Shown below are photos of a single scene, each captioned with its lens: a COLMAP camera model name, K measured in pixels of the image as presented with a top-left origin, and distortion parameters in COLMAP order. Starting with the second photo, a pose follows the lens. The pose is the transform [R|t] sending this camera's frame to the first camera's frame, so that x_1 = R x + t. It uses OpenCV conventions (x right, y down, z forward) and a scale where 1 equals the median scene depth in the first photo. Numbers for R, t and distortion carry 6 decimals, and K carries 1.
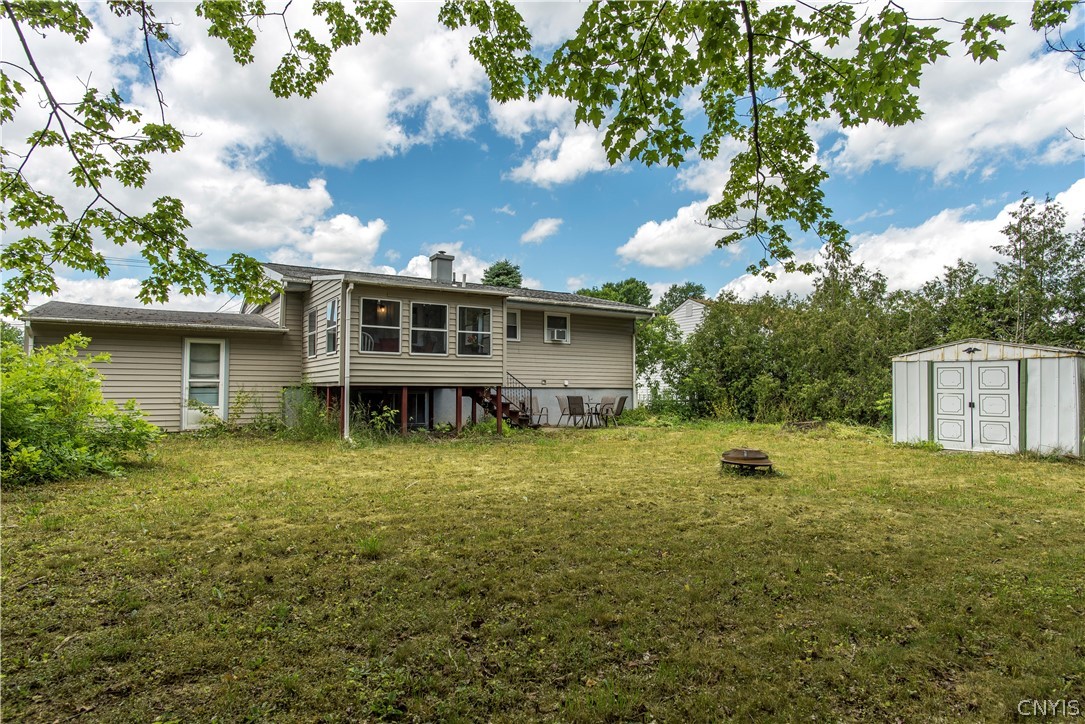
lens RADIAL K [[617.2, 0, 543.6], [0, 617.2, 366.8], [0, 0, 1]] dist [-0.003012, 0.000914]
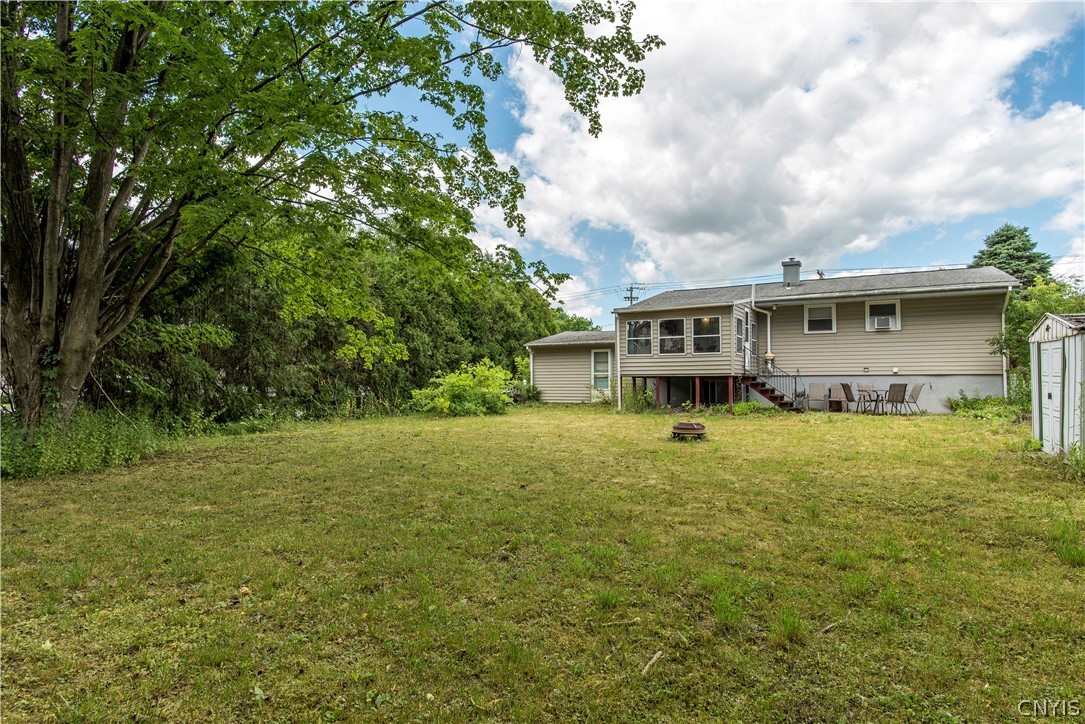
lens RADIAL K [[617.2, 0, 543.6], [0, 617.2, 366.8], [0, 0, 1]] dist [-0.003012, 0.000914]
pose [[0.487989, -0.020809, -0.872602, 0.868868], [0.041518, 0.999138, -0.000609, -0.002513], [0.871862, -0.035932, 0.488432, 0.029568]]
